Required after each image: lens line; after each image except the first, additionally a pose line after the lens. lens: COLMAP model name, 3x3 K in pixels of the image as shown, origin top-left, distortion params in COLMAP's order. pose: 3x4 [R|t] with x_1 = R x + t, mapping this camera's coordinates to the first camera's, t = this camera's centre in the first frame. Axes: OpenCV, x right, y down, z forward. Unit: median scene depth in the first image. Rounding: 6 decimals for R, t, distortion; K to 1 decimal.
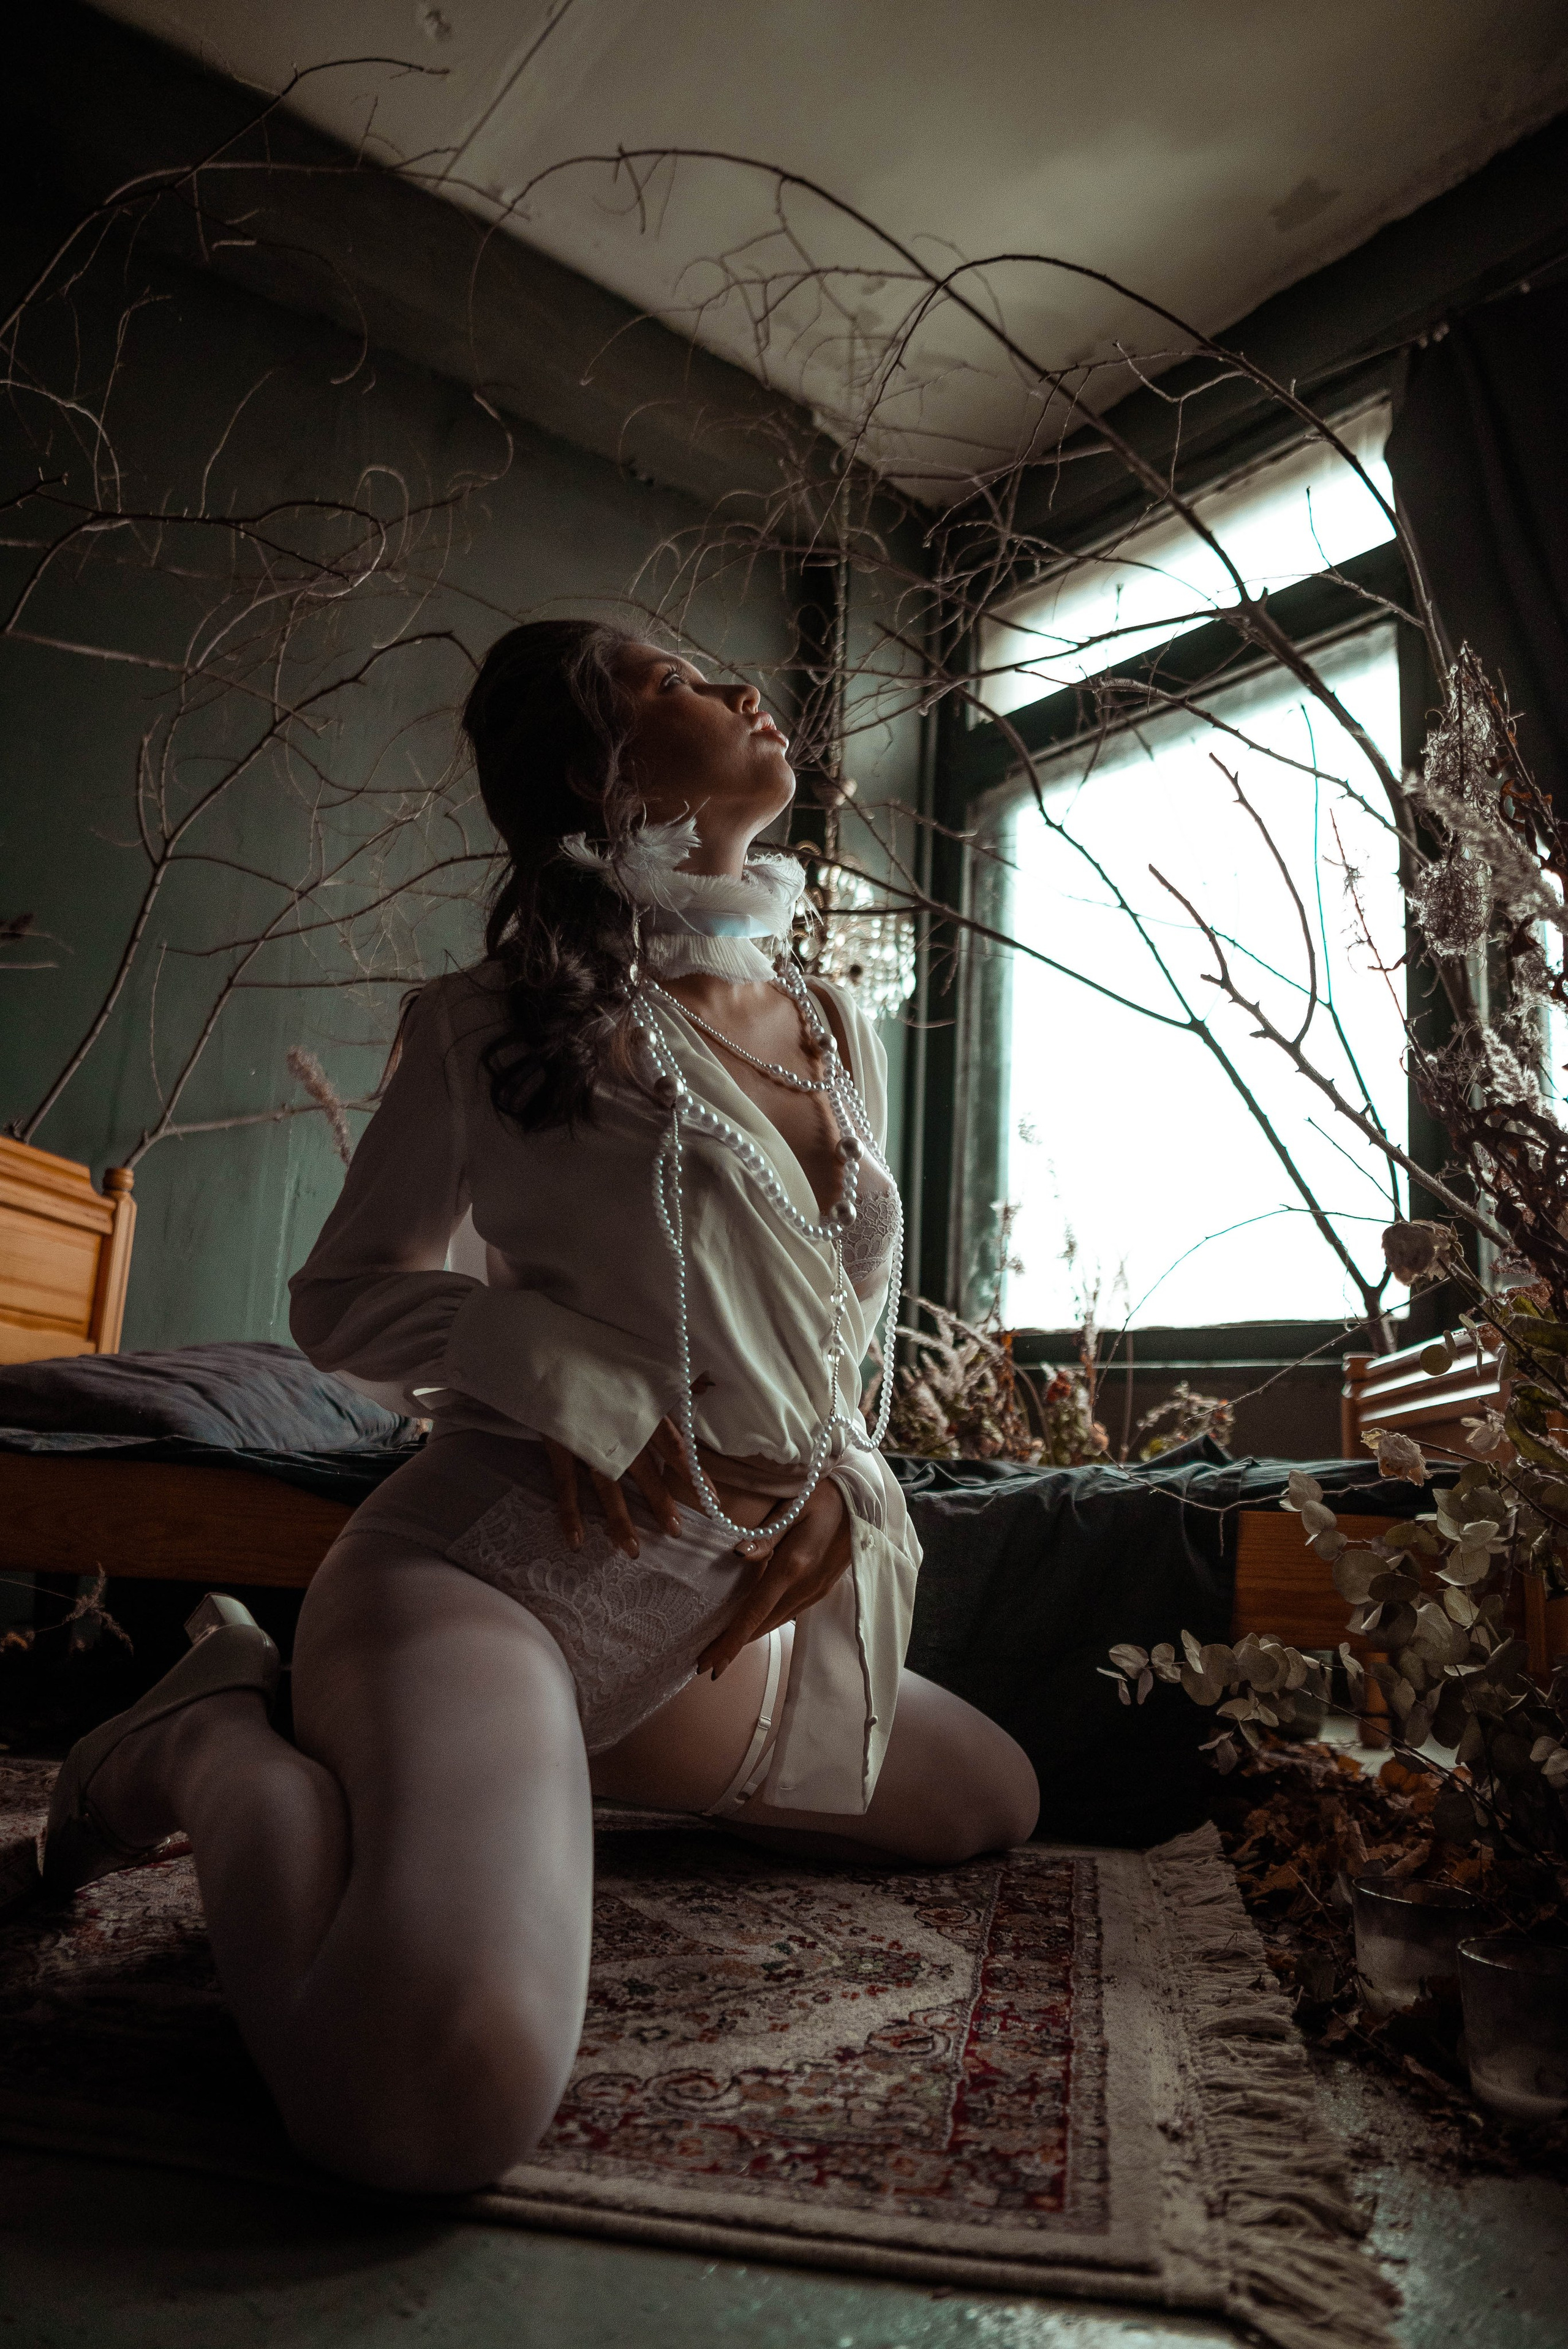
lens RADIAL K [[1598.0, 0, 788.1], [0, 1598.0, 1179.9], [0, 0, 1]] dist [-0.014809, 0.002787]
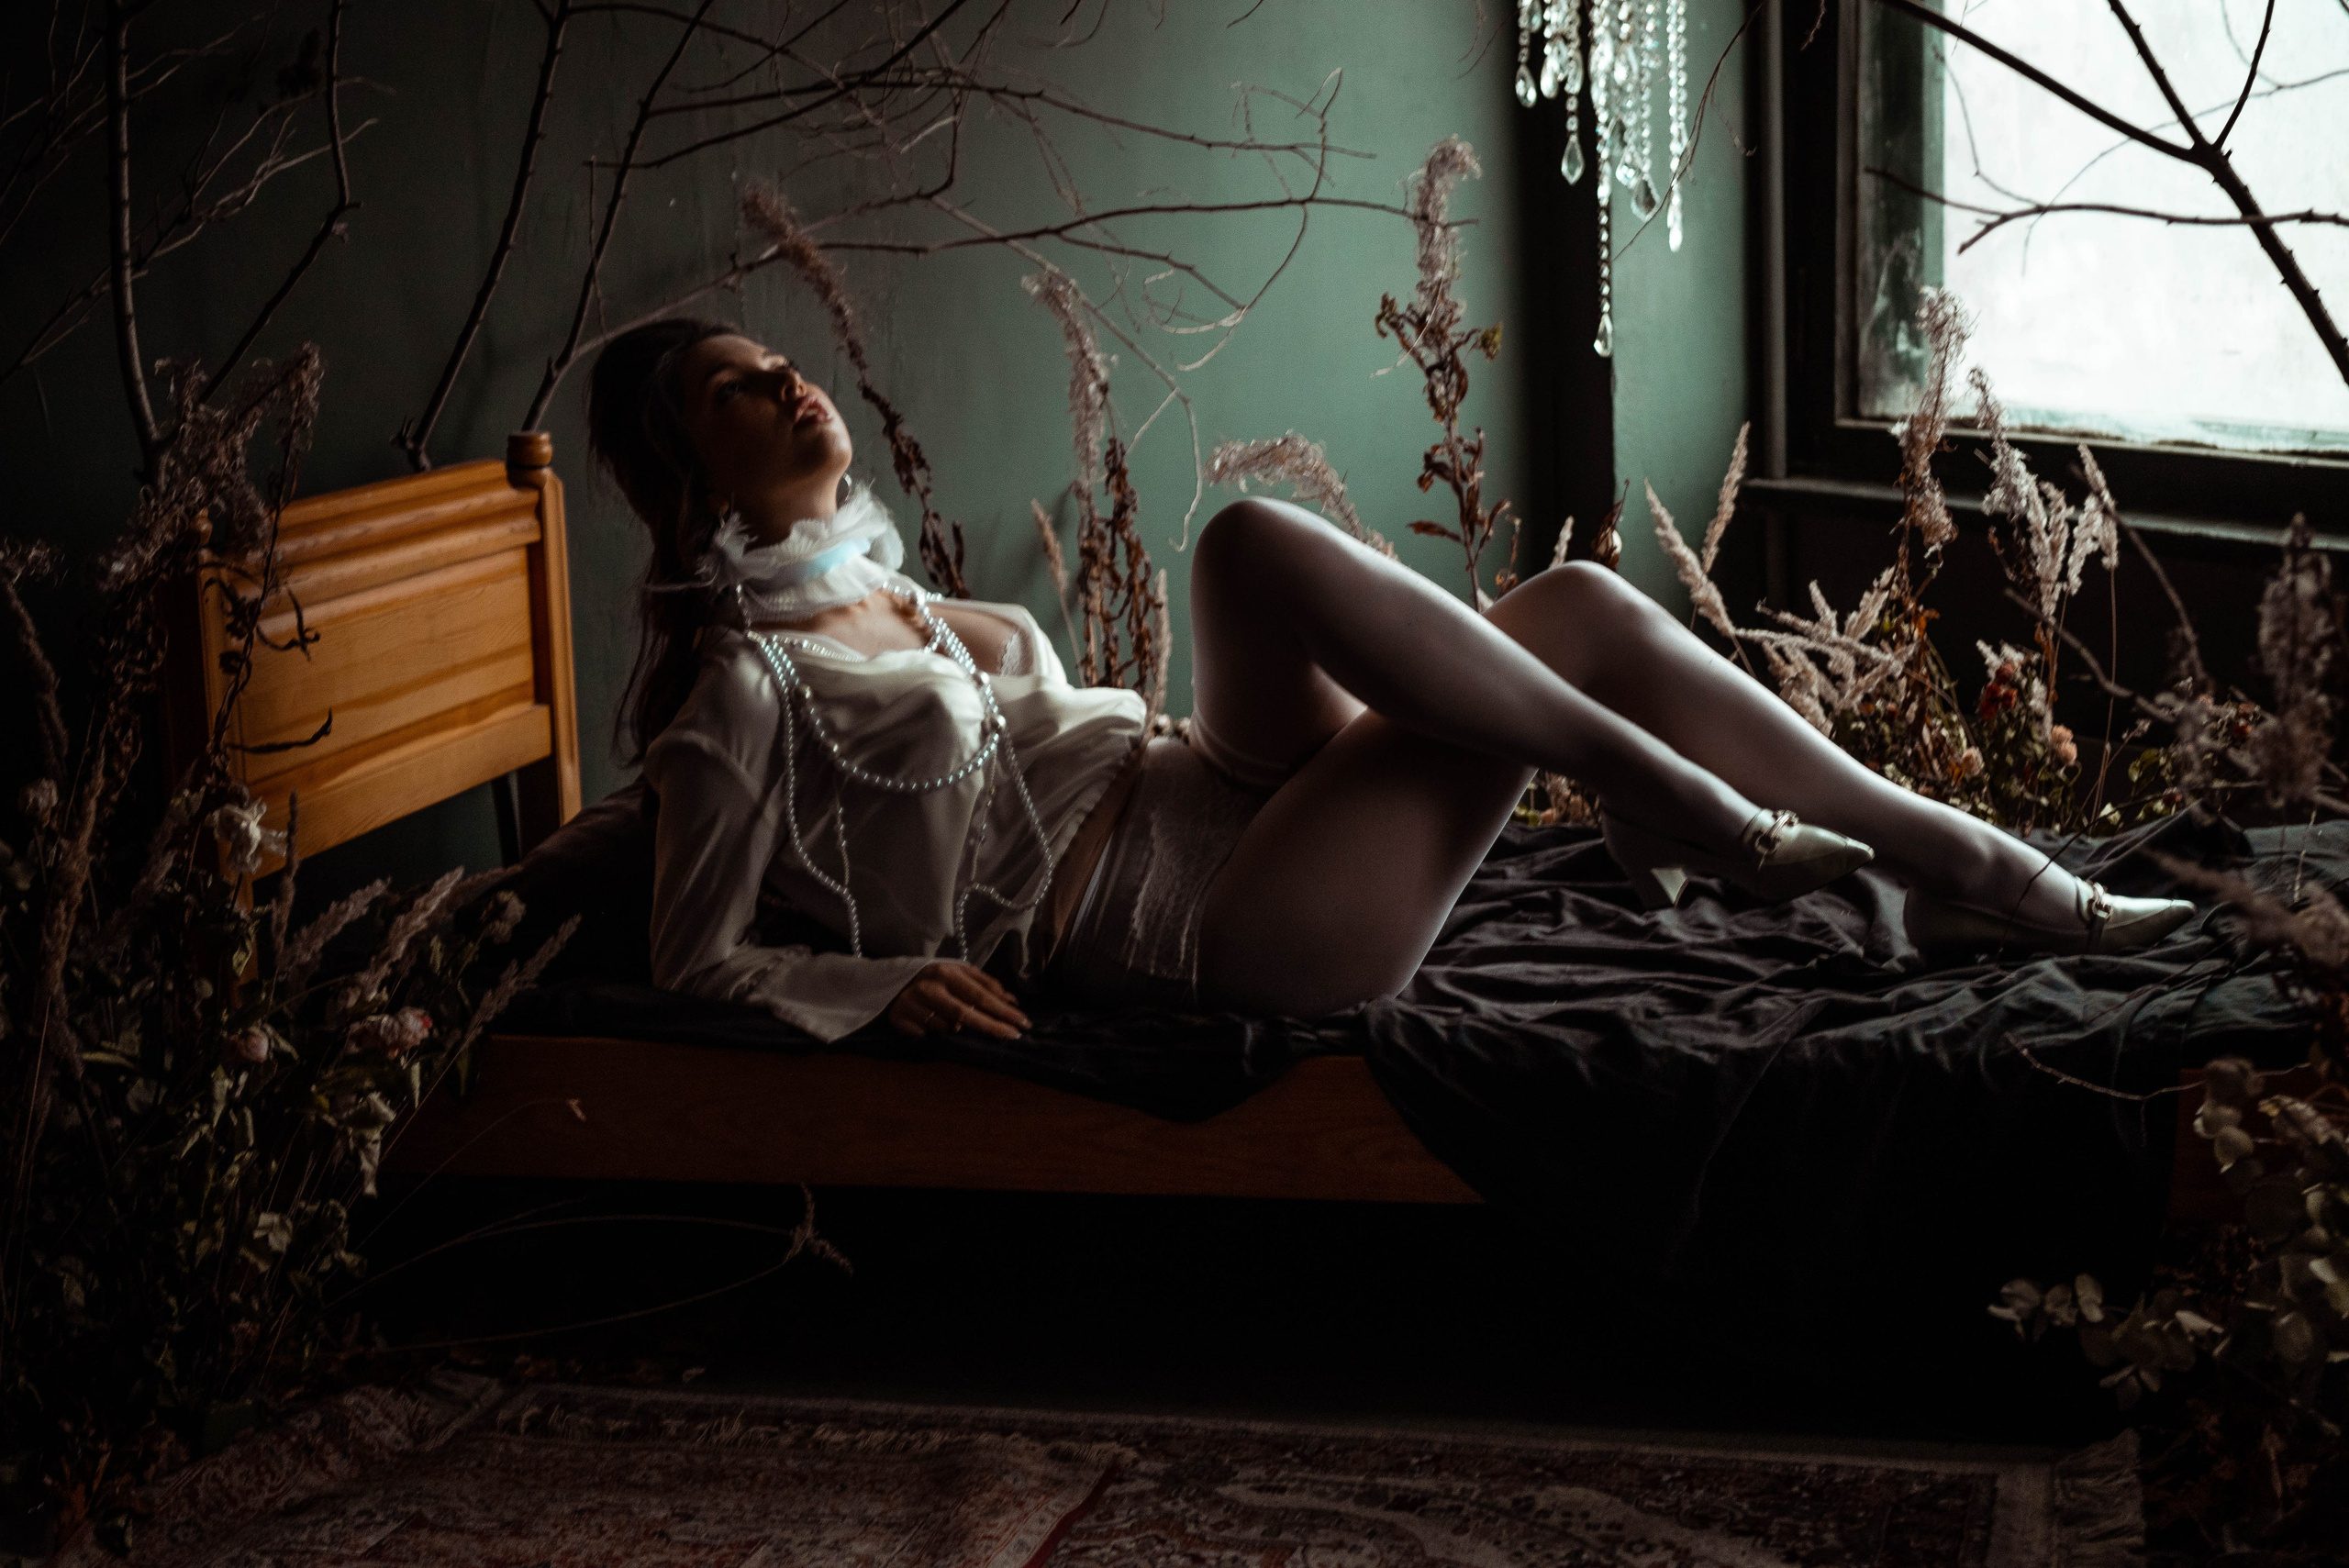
lens RADIAL K [[3831.7, 0, 1236.3], [0, 3831.7, 786.9], [0, 0, 1]] dist [0.014232, 0.060851]
pose [[0.994564, -0.065877, -0.080642, -0.036261], [0.090072, 0.932855, 0.348810, -0.732862], [0.052248, -0.354178, 0.933717, -0.914637]]
